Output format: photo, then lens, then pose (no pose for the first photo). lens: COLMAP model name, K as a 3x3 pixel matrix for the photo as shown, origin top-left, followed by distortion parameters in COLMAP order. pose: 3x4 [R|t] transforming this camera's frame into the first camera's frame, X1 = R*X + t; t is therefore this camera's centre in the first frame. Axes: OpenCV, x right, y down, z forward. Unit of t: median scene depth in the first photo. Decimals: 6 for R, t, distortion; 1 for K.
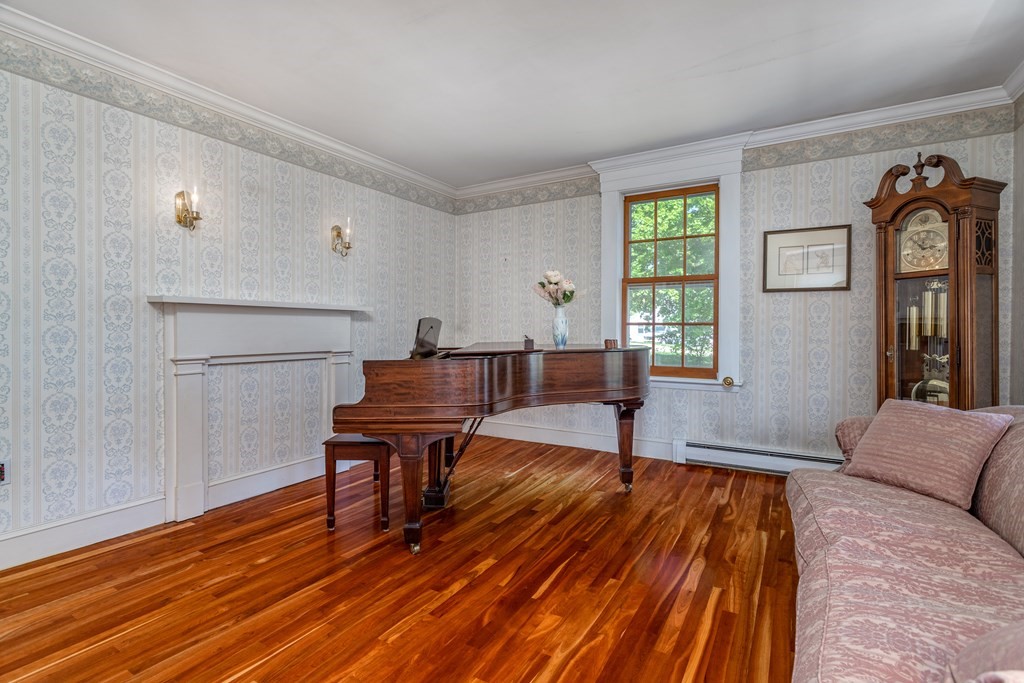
lens RADIAL K [[491.3, 0, 512.7], [0, 491.3, 328.8], [0, 0, 1]] dist [0.002562, 0.000263]
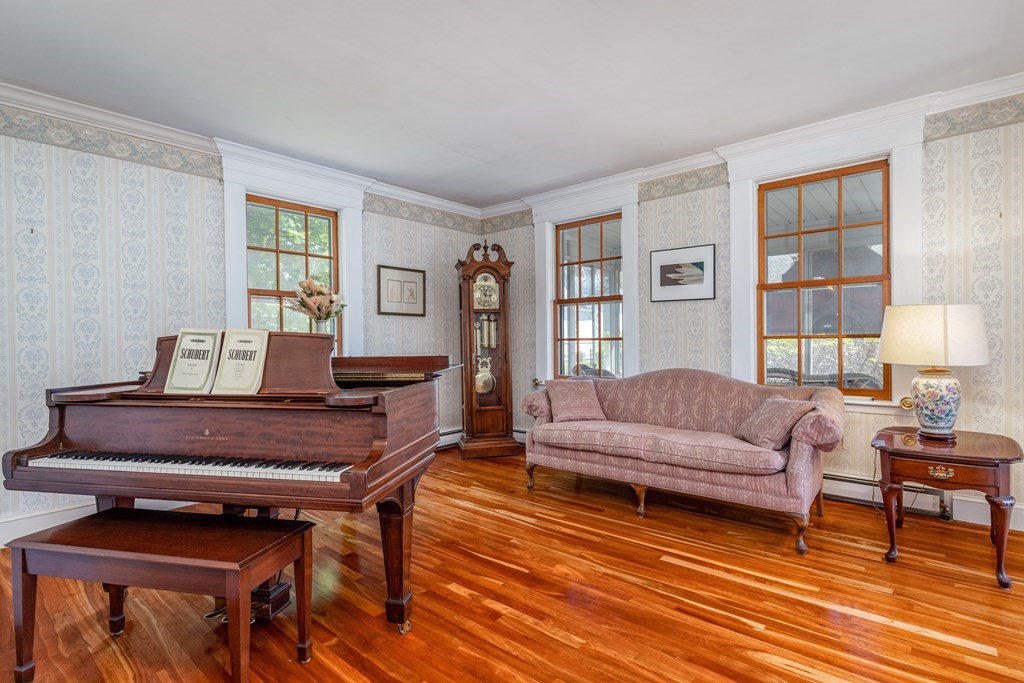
lens RADIAL K [[491.5, 0, 512.0], [0, 491.5, 341.5], [0, 0, 1]] dist [0.001678, 0.000410]
pose [[0.183212, -0.004429, 0.983063, -0.863491], [0.015642, 0.999876, 0.001589, -0.005558], [-0.982949, 0.015086, 0.183259, 0.626502]]
